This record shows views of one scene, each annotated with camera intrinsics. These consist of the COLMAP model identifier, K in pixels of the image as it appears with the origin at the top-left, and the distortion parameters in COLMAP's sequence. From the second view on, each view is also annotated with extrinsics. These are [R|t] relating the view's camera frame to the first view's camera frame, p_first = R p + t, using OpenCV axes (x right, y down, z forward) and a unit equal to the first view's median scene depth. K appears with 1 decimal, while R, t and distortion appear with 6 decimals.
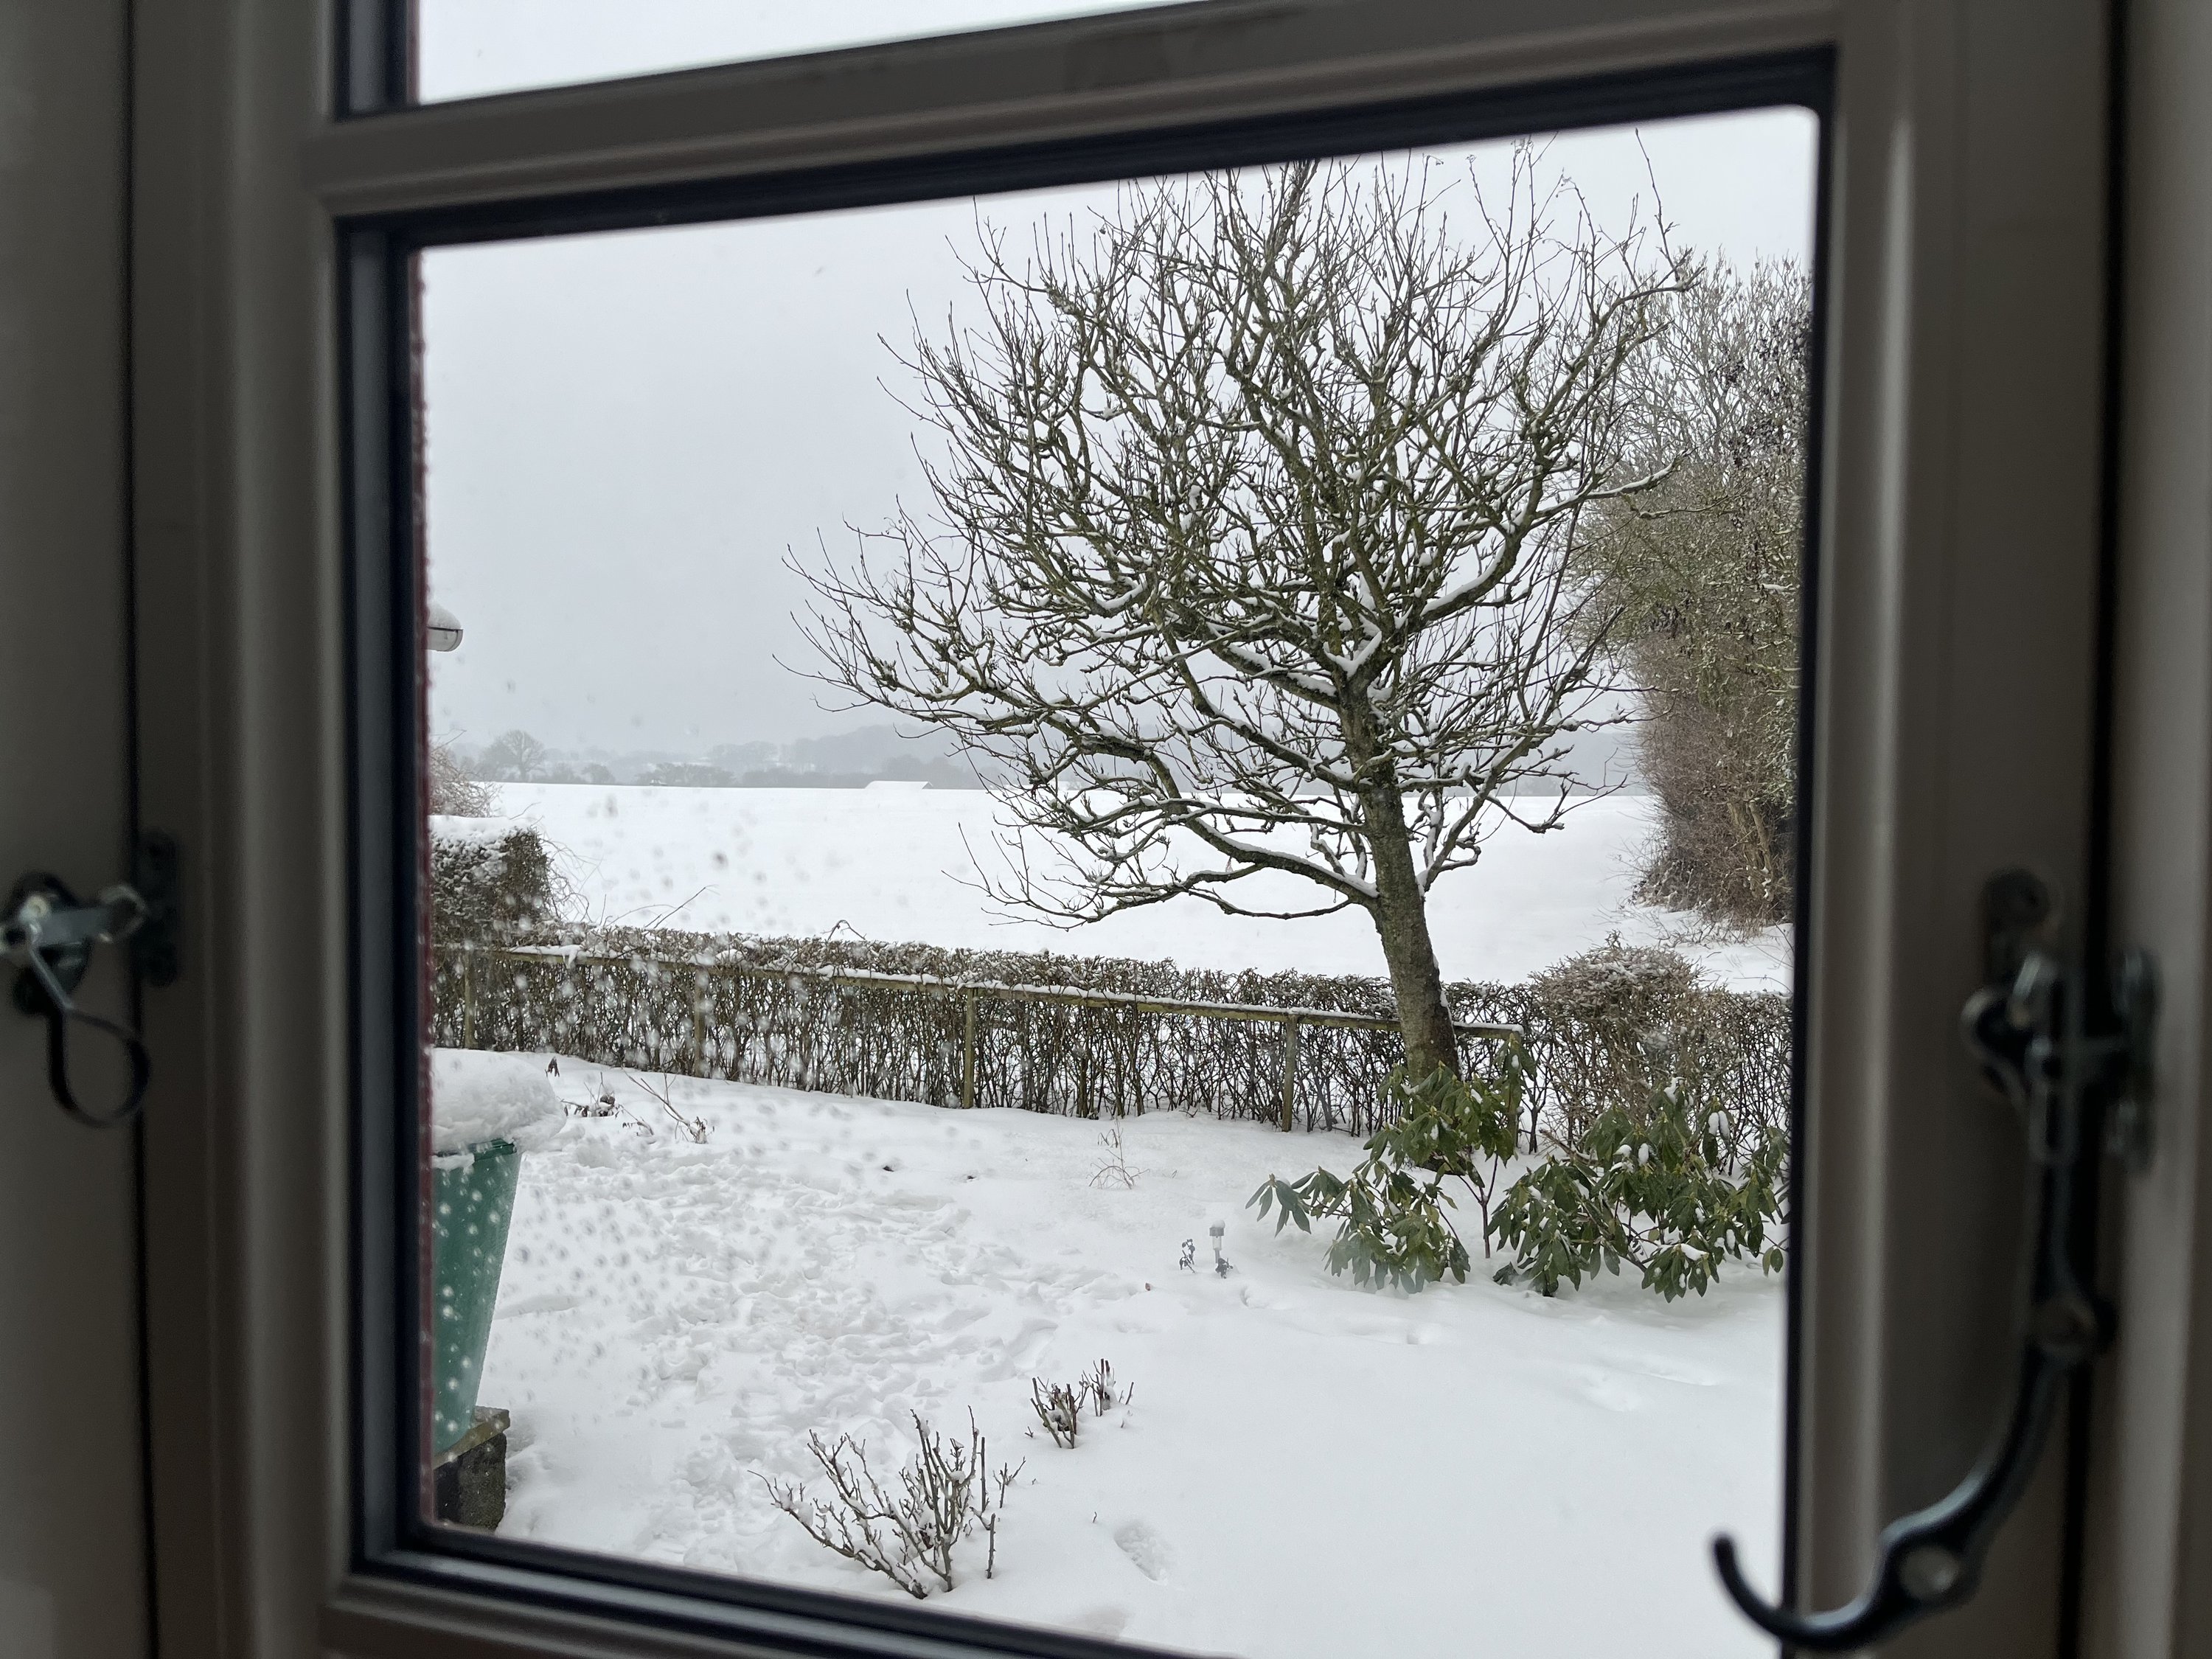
lens RADIAL K [[1692.9, 0, 1110.2], [0, 1692.9, 826.0], [0, 0, 1]] dist [0.059138, -0.089399]
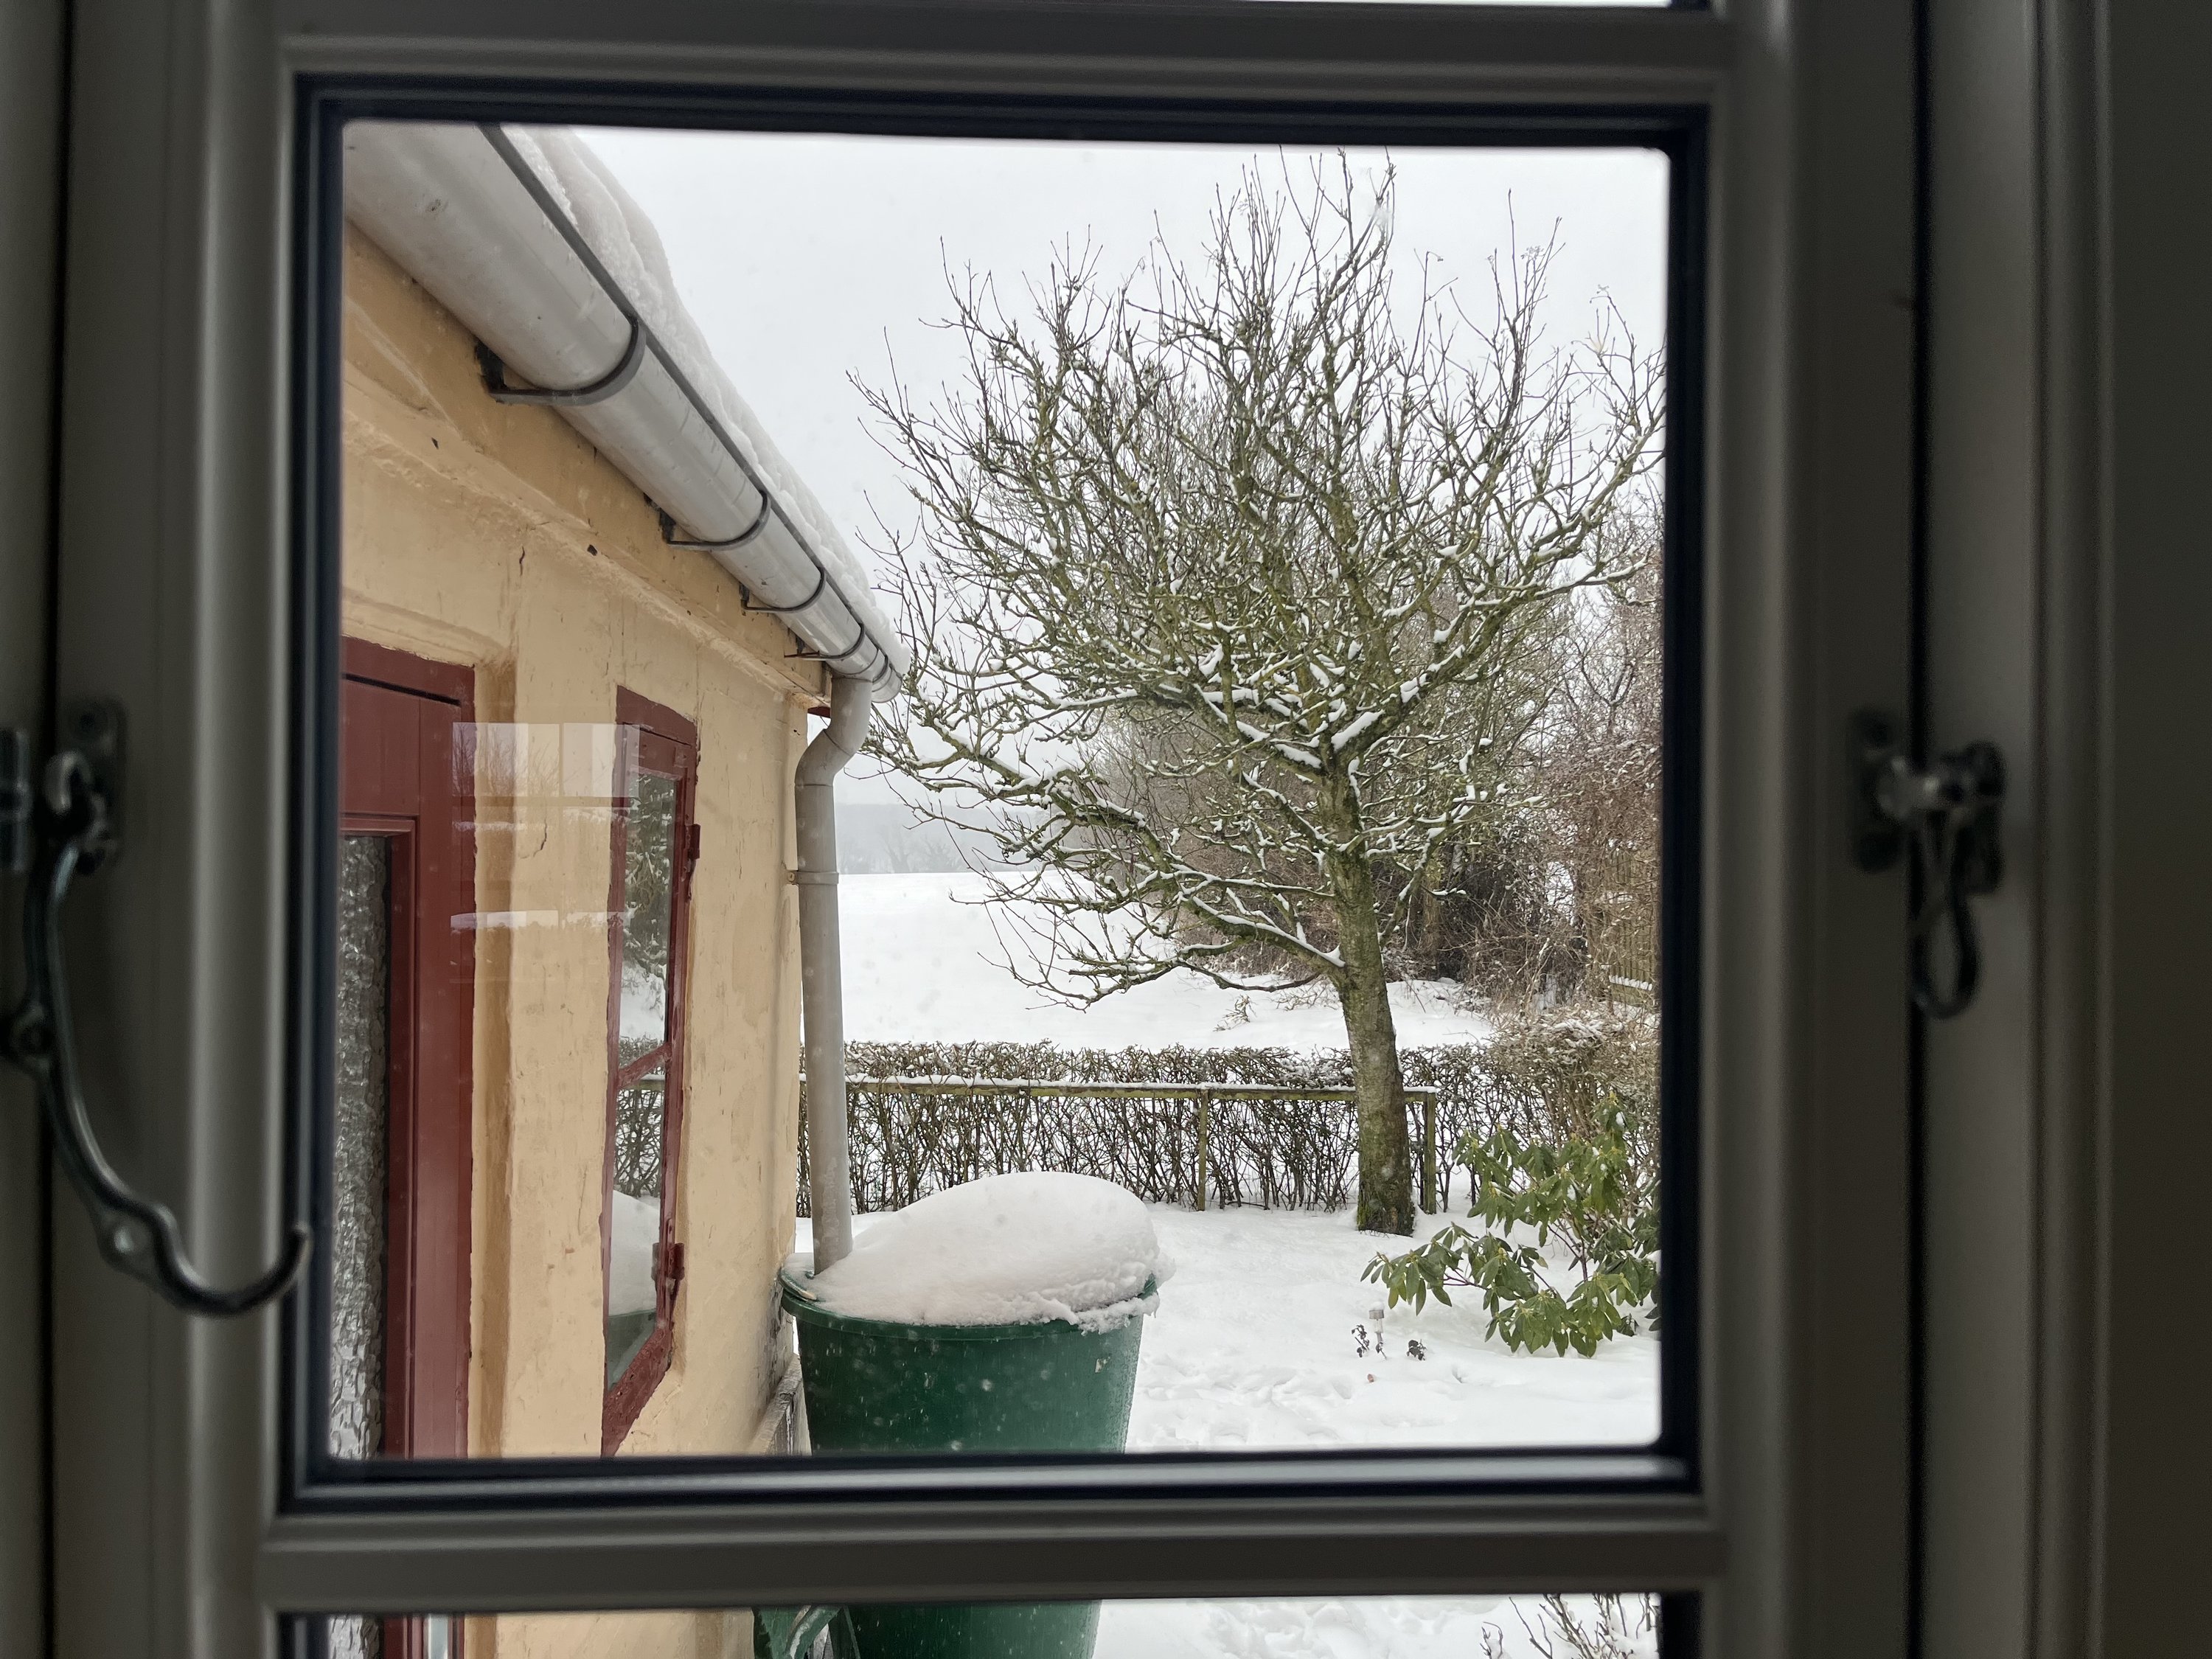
lens RADIAL K [[1692.9, 0, 1111.9], [0, 1692.9, 834.8], [0, 0, 1]] dist [0.059138, -0.089399]
pose [[0.935109, -0.006190, 0.354305, -0.272245], [0.020746, 0.999089, -0.037301, -0.001347], [-0.353751, 0.042231, 0.934386, 0.084730]]
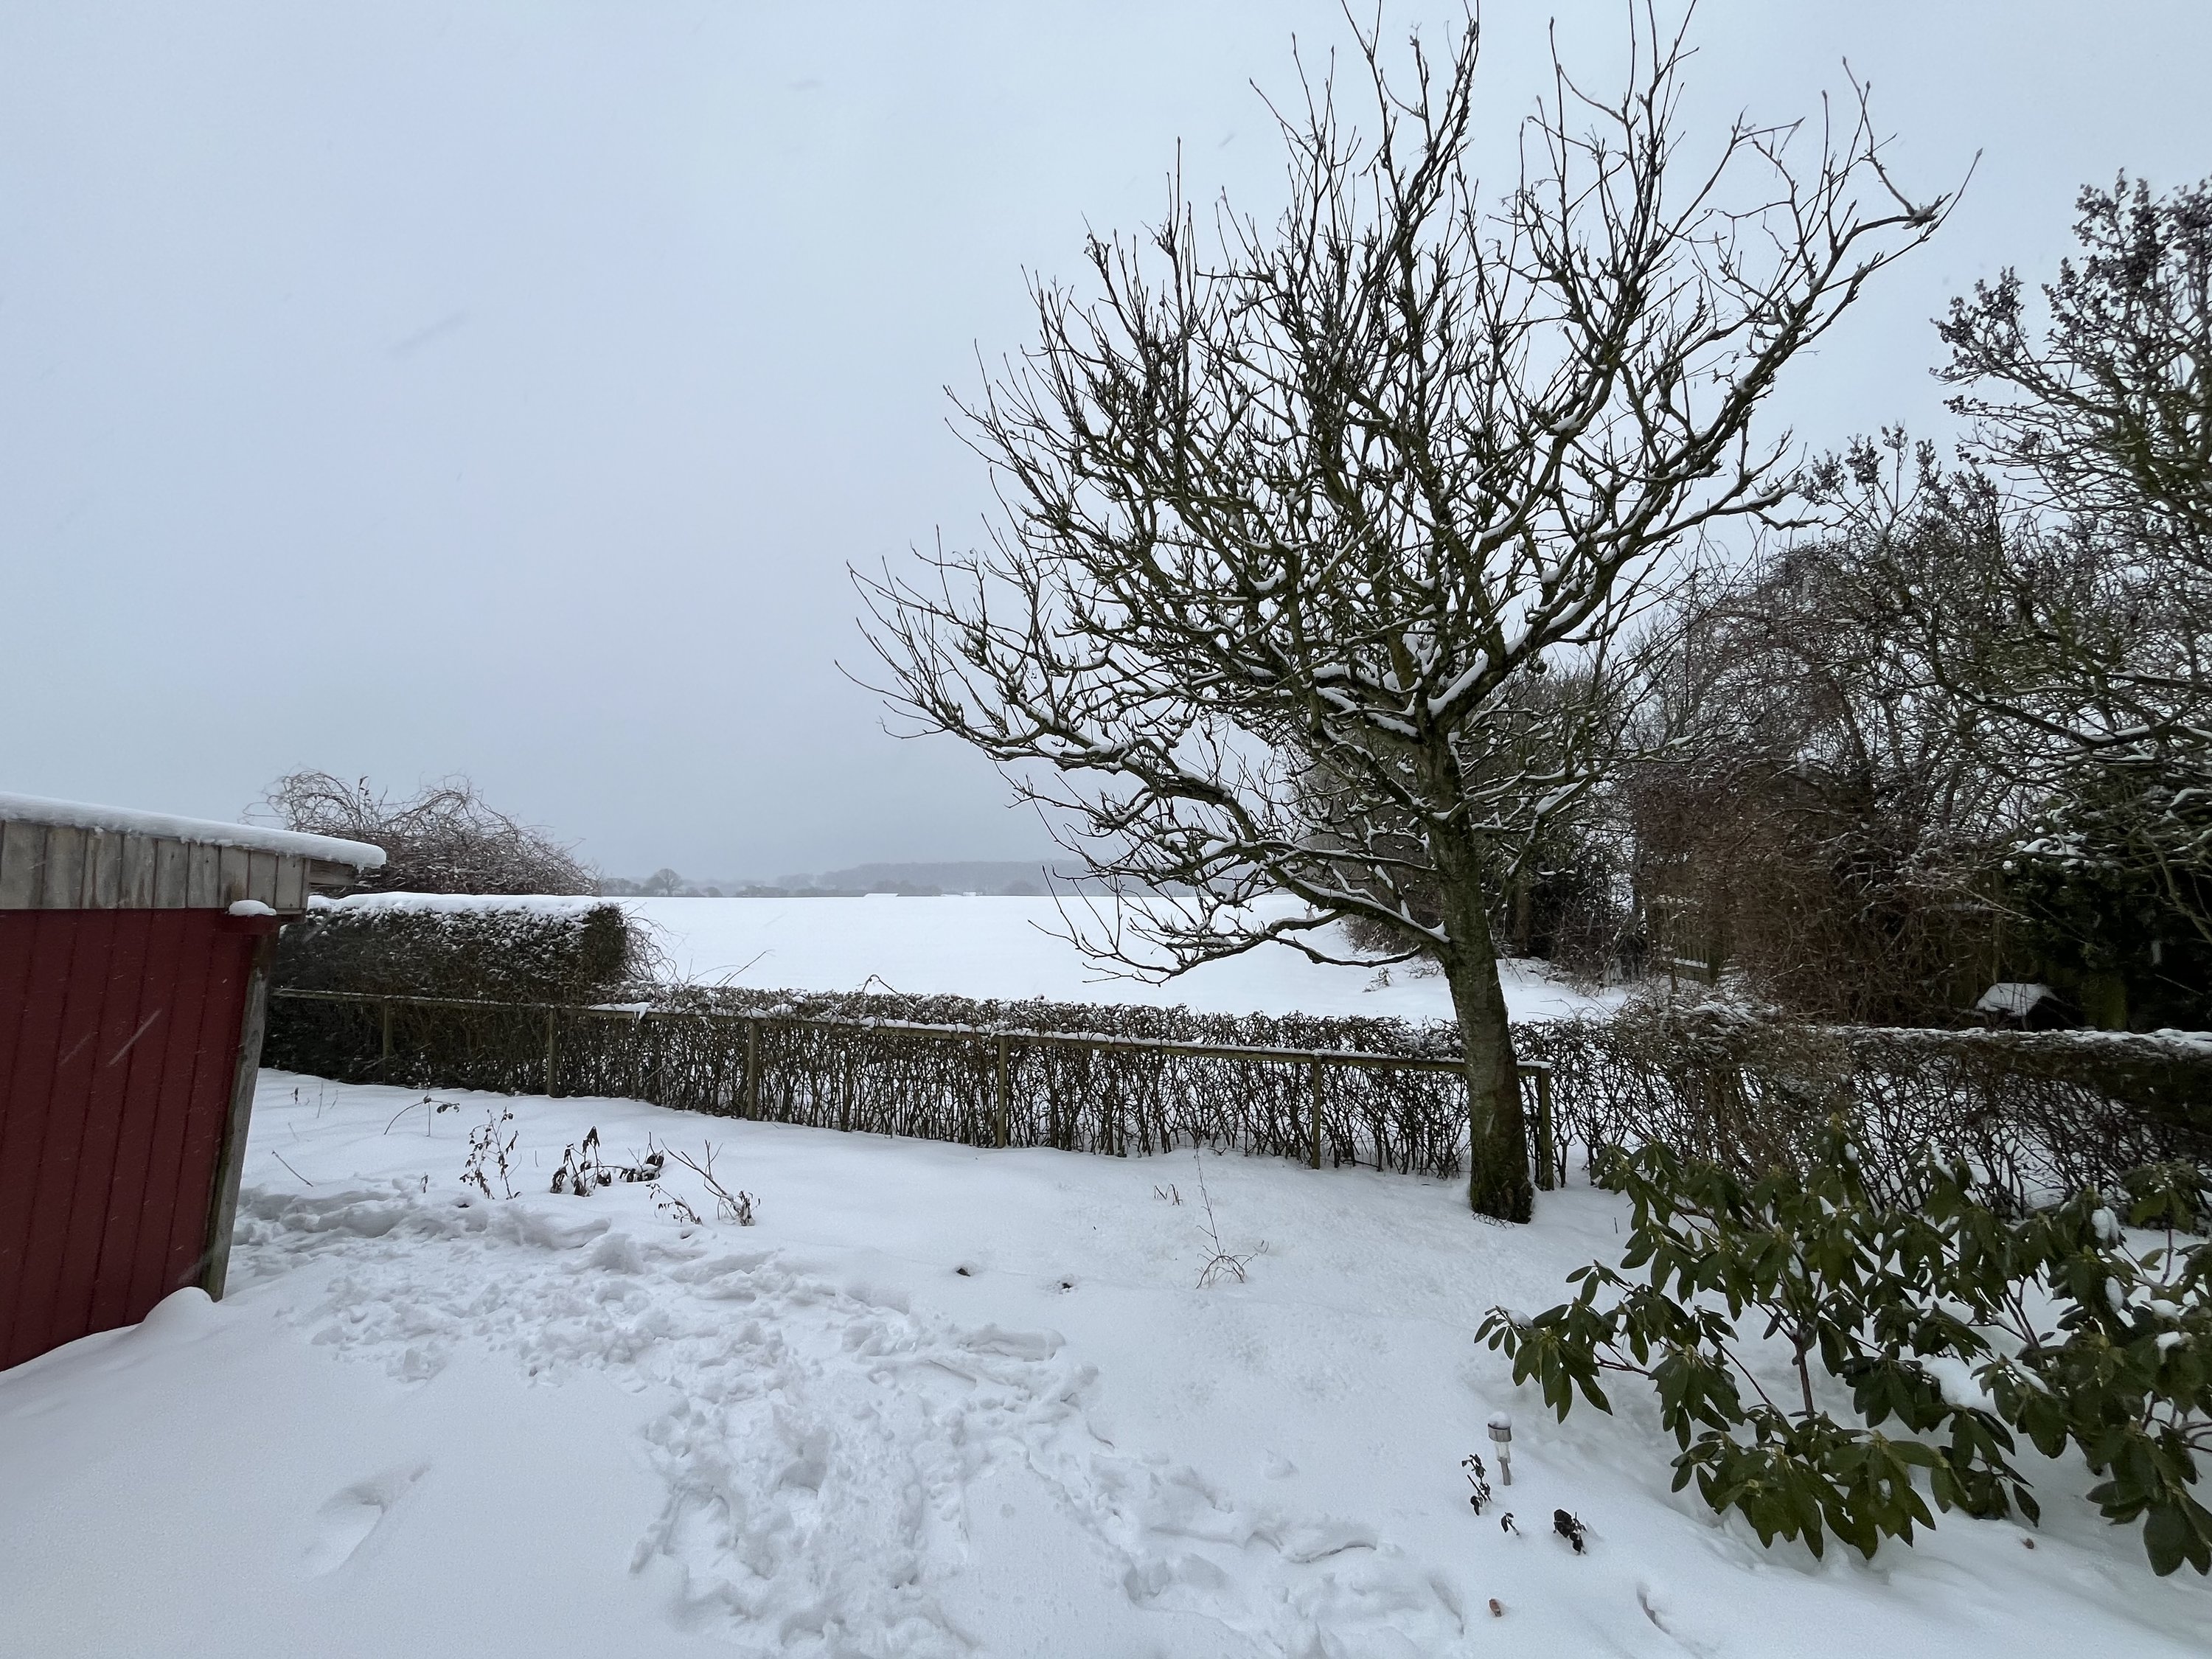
lens RADIAL K [[892.4, 0, 1092.6], [0, 892.4, 831.4], [0, 0, 1]] dist [-0.008039, 0.000309]
pose [[0.994070, -0.007461, 0.108486, -0.088422], [0.017735, 0.995409, -0.094057, 0.018758], [-0.107286, 0.095424, 0.989638, 0.412791]]
